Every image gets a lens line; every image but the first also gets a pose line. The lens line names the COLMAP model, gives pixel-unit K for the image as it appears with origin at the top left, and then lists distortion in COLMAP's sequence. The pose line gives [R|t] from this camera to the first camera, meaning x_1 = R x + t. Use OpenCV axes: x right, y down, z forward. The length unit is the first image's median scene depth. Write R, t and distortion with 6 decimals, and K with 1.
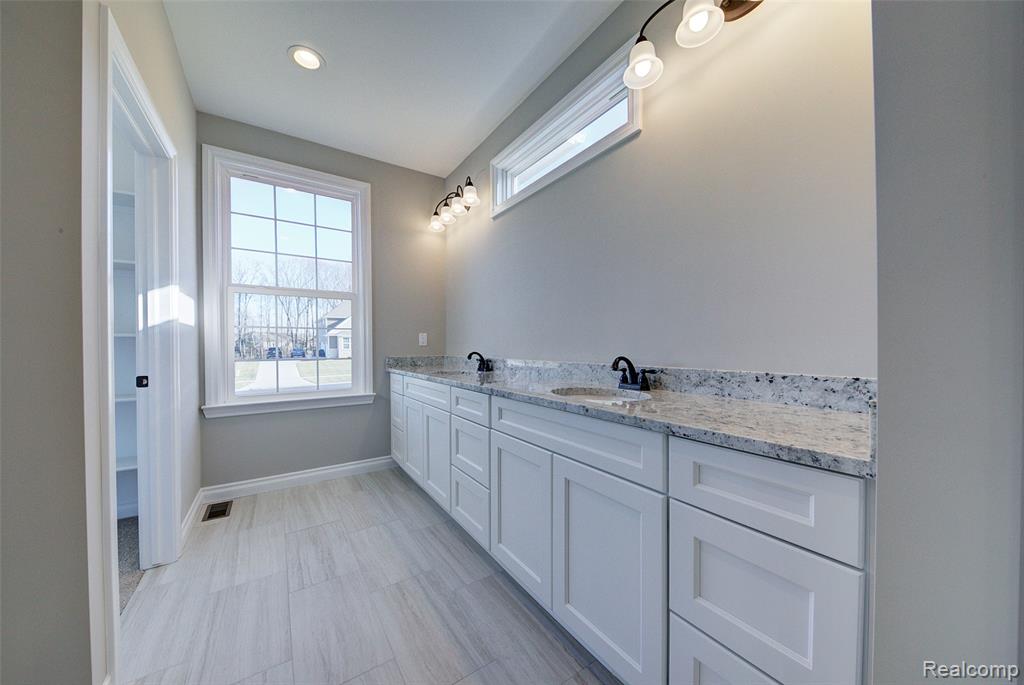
lens RADIAL K [[353.5, 0, 511.1], [0, 353.5, 346.9], [0, 0, 1]] dist [-0.000491, -0.000467]
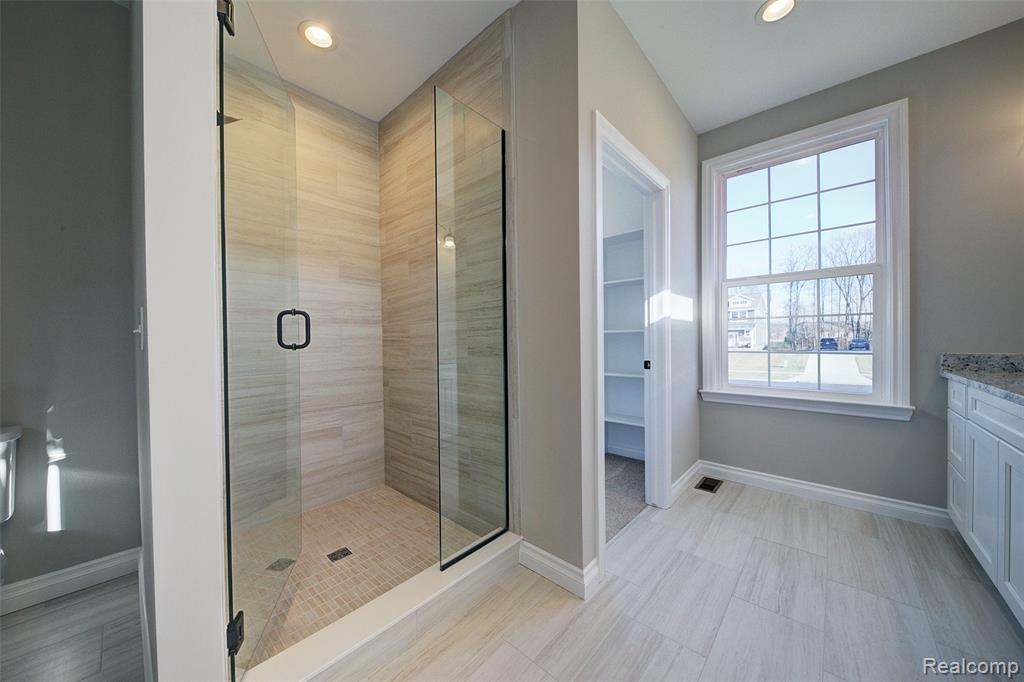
lens RADIAL K [[353.5, 0, 512.6], [0, 353.5, 342.1], [0, 0, 1]] dist [-0.000491, -0.000467]
pose [[0.246501, 0.007578, -0.969113, 0.091290], [0.004769, 0.999948, 0.009032, -0.001803], [0.969131, -0.006848, 0.246452, 0.114112]]
